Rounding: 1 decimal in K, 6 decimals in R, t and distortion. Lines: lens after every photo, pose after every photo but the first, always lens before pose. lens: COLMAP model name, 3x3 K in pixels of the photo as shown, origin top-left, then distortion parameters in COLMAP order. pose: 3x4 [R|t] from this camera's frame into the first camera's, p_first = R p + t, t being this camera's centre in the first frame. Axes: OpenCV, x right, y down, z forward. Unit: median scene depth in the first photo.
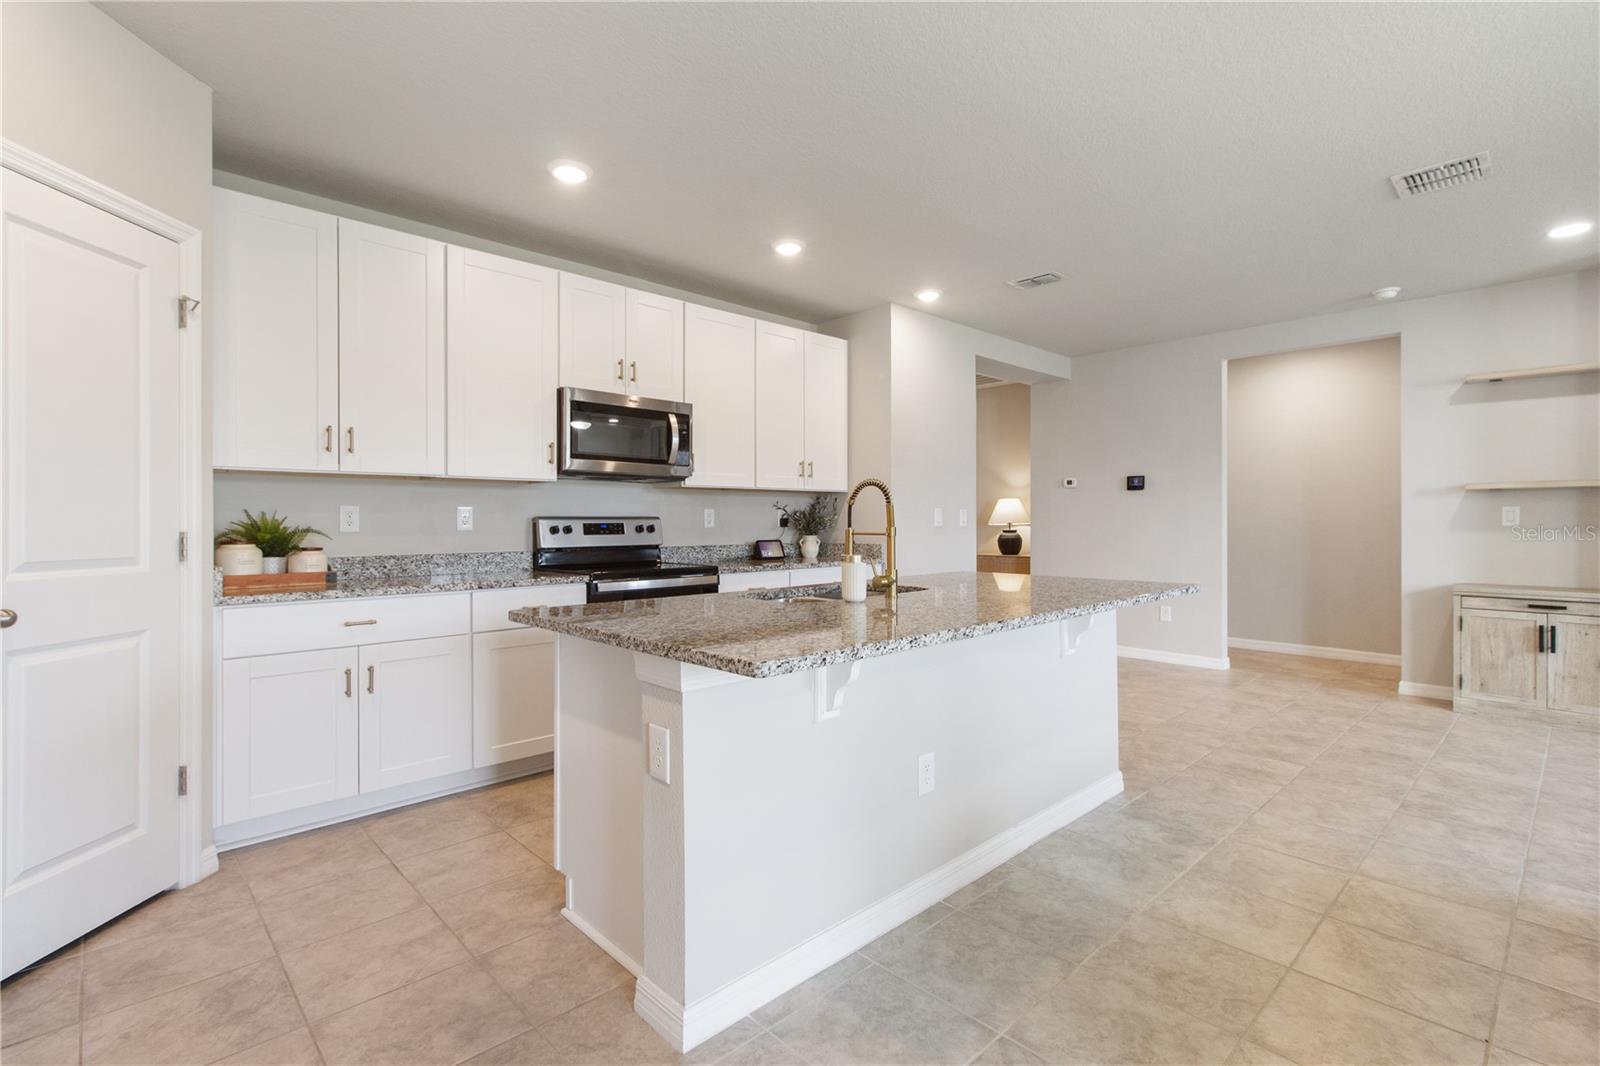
lens RADIAL K [[742.4, 0, 795.3], [0, 742.4, 517.3], [0, 0, 1]] dist [0.002350, -0.000225]
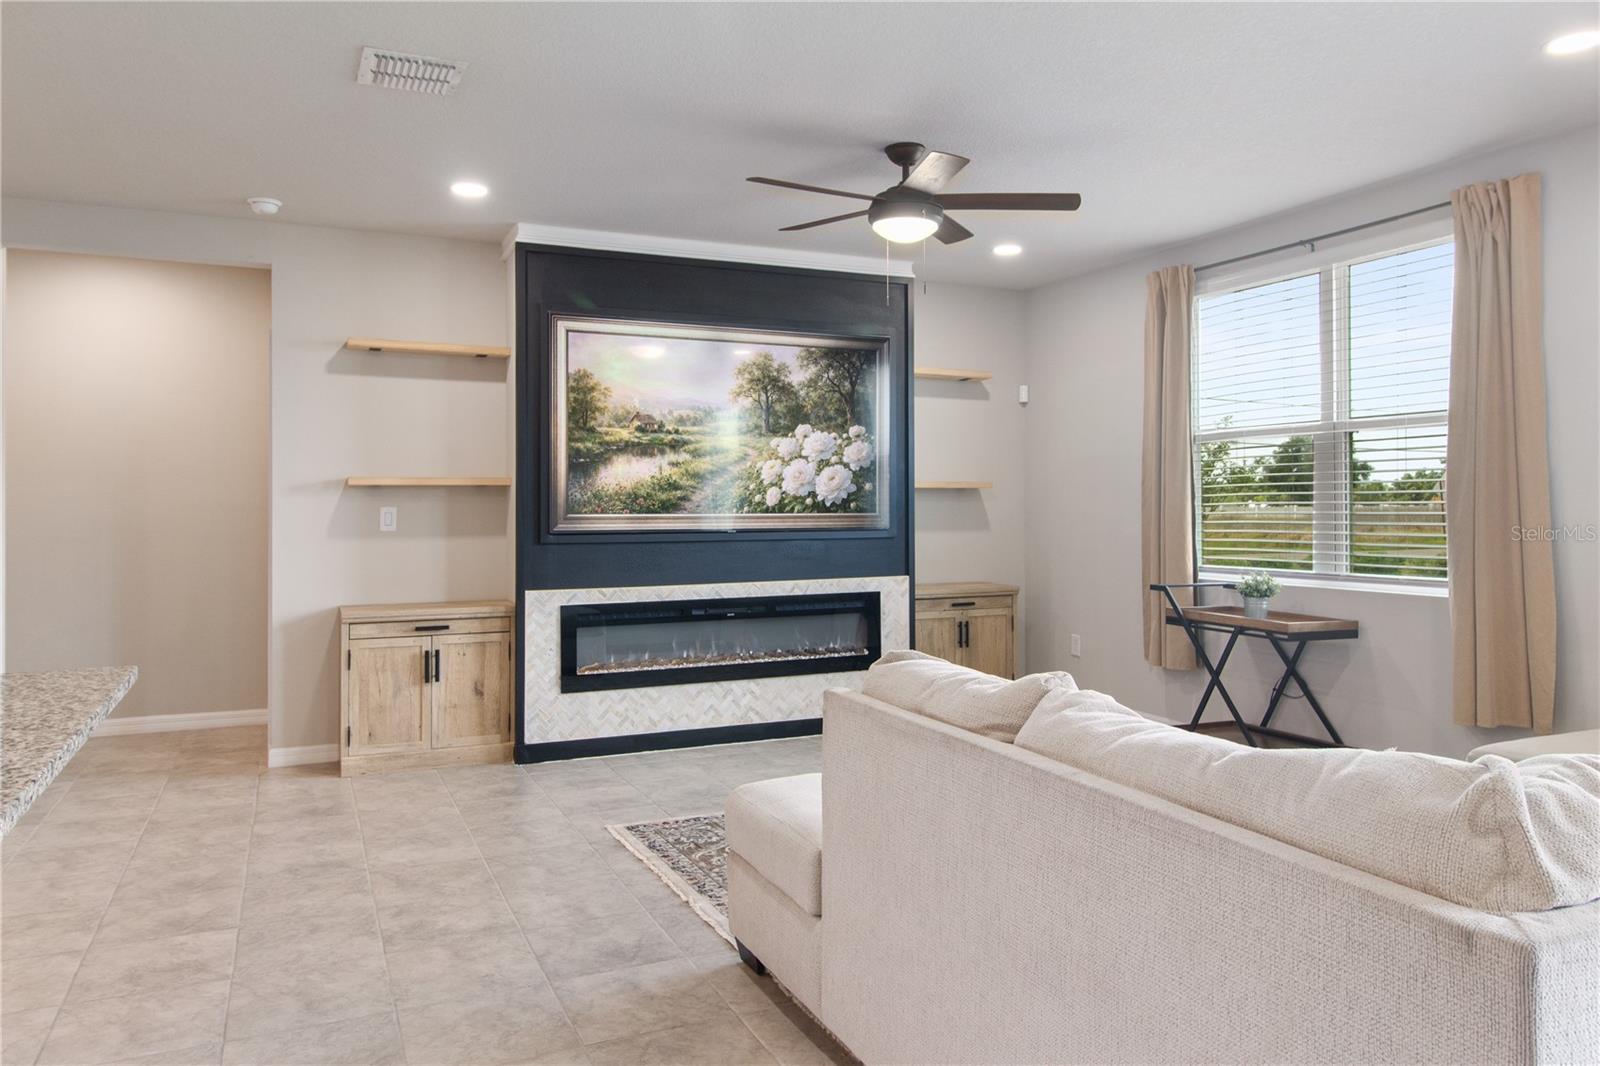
lens RADIAL K [[1098.2, 0, 793.9], [0, 1098.2, 495.5], [0, 0, 1]] dist [-0.001806, 0.001657]
pose [[0.319997, 0.008373, 0.947382, -0.040078], [-0.000155, 0.999961, -0.008785, -0.020217], [-0.947419, 0.002665, 0.319986, 0.235374]]
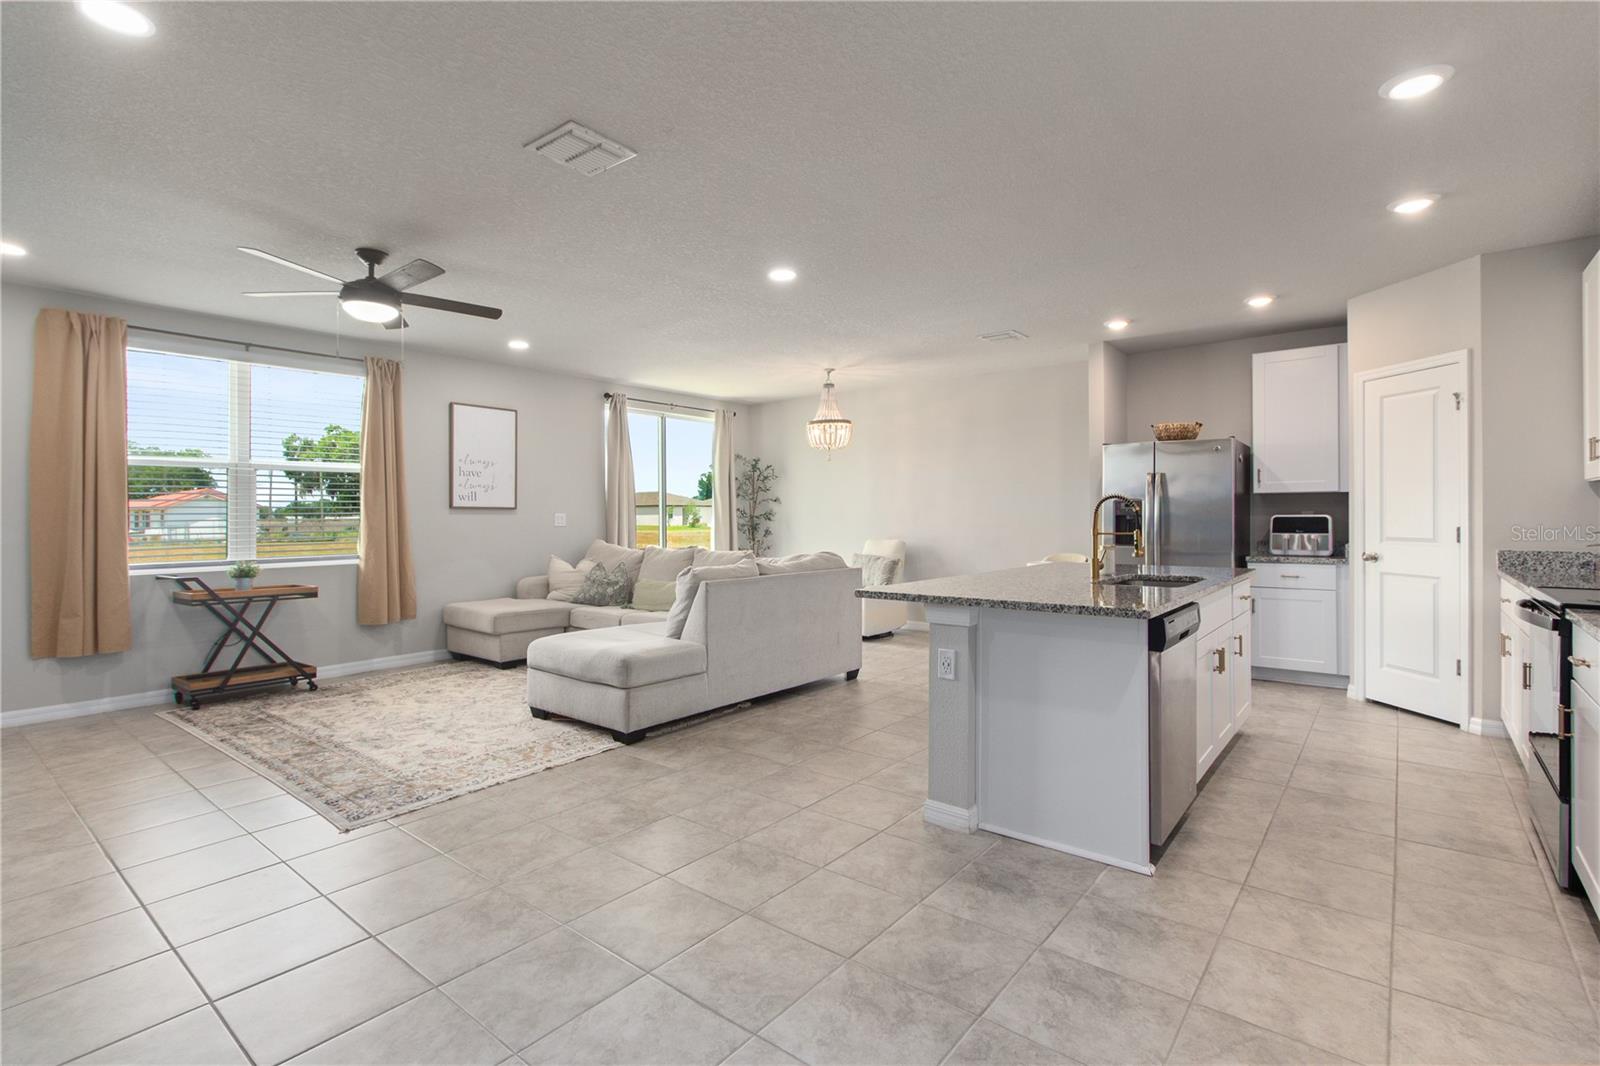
lens RADIAL K [[742.4, 0, 795.3], [0, 742.4, 517.3], [0, 0, 1]] dist [0.002350, -0.000225]
pose [[-0.991067, 0.007364, -0.133159, 0.598206], [0.007935, 0.999961, -0.003760, -0.004853], [0.133126, -0.004783, -0.991088, 1.573479]]
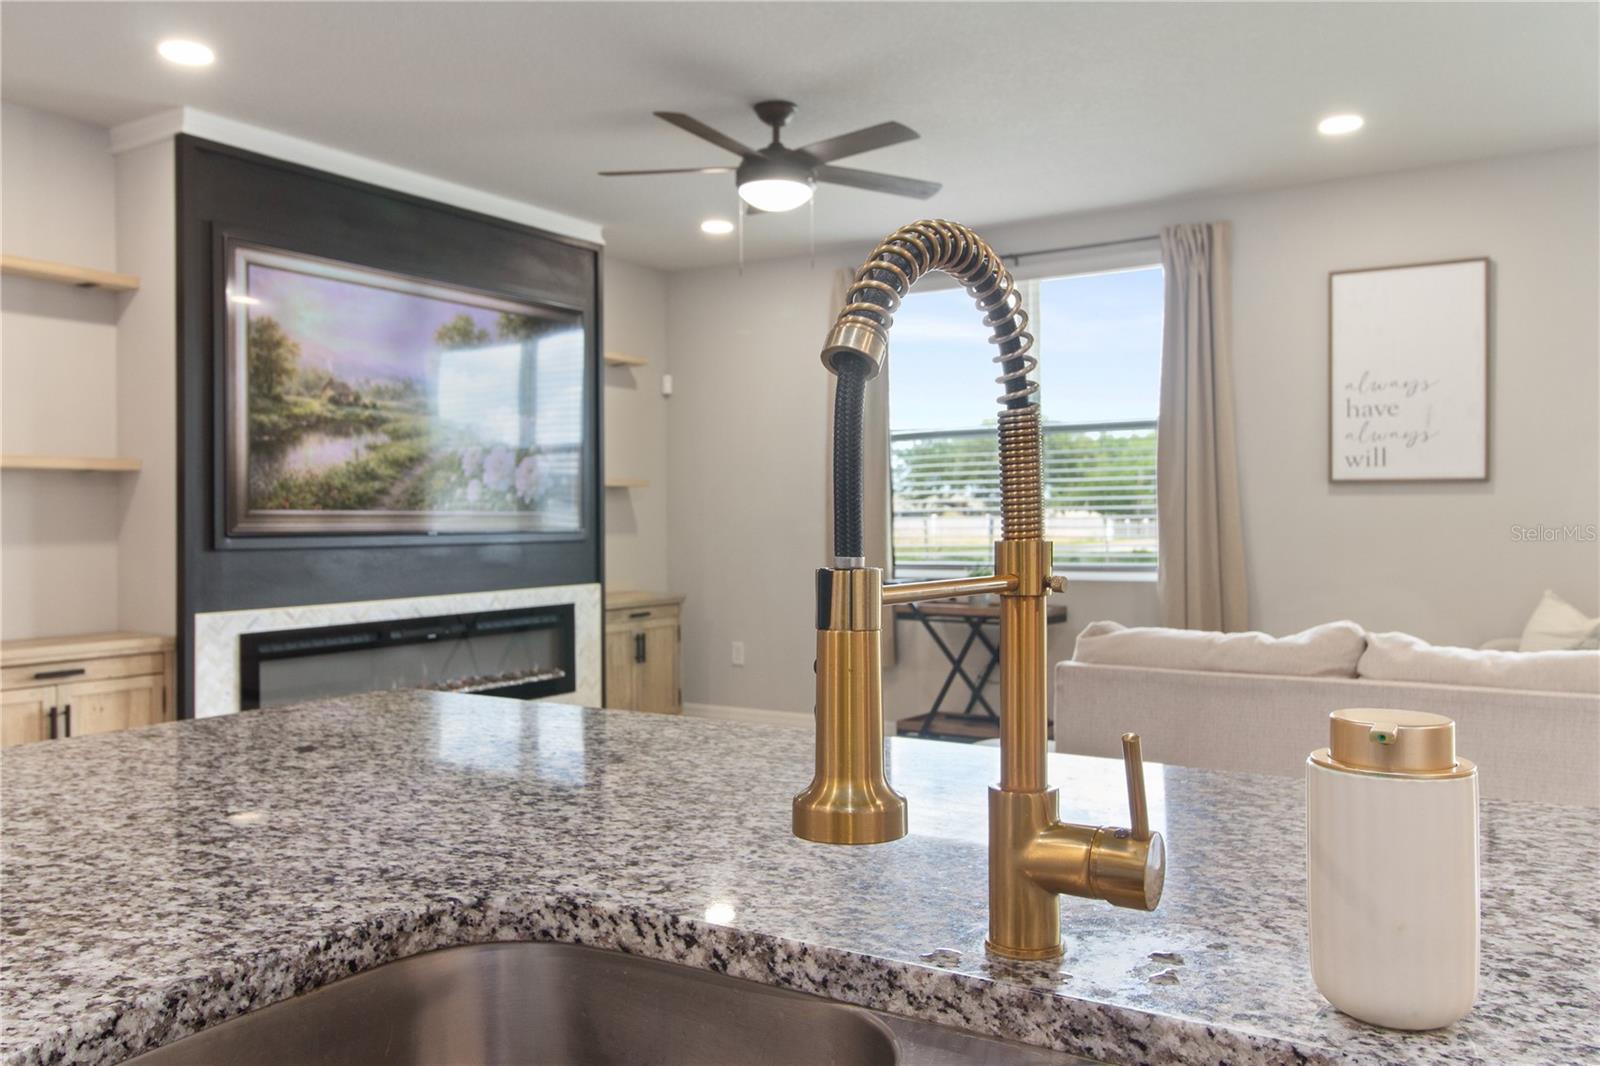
lens RADIAL K [[1262.7, 0, 791.8], [0, 1262.7, 527.0], [0, 0, 1]] dist [-0.007827, -0.003018]
pose [[-0.249804, -0.003540, 0.968290, -0.092350], [0.003346, 0.999984, 0.004519, 0.003696], [-0.968291, 0.004369, -0.249789, 0.758268]]
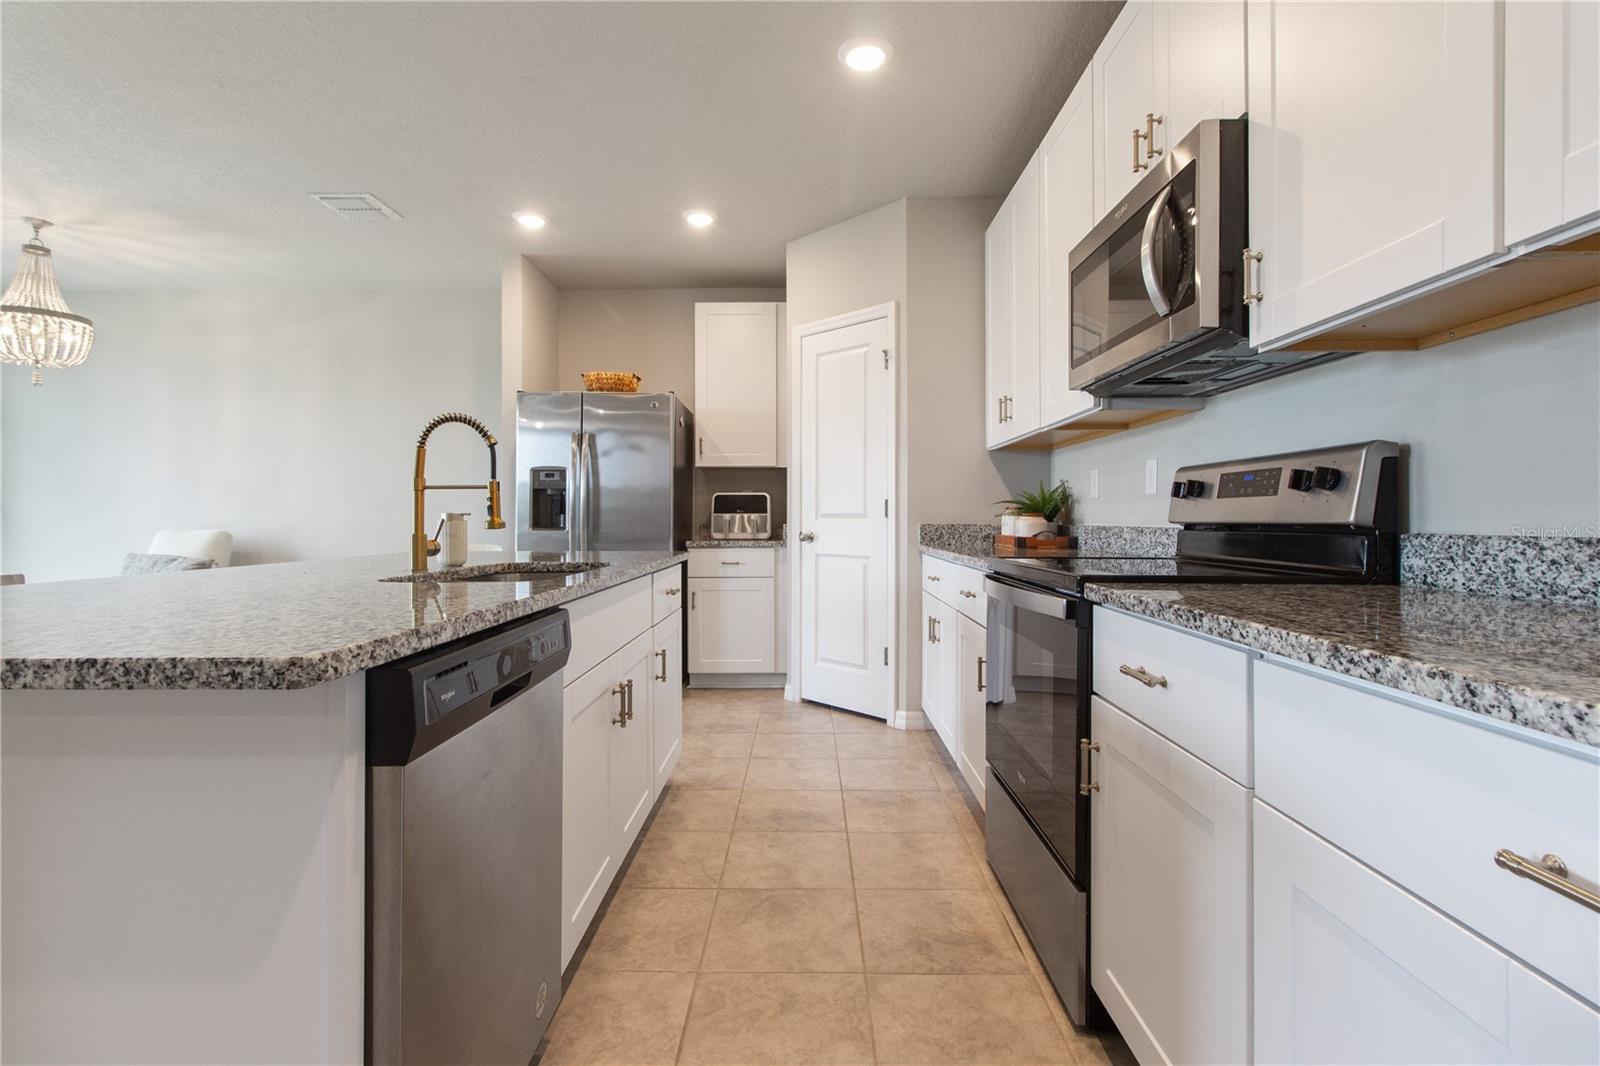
lens RADIAL K [[742.4, 0, 795.3], [0, 742.4, 517.3], [0, 0, 1]] dist [0.002350, -0.000225]
pose [[-0.695304, 0.001066, -0.718715, 0.274200], [0.004541, 0.999985, -0.002910, 0.038719], [0.718701, -0.005287, -0.695299, 1.214467]]
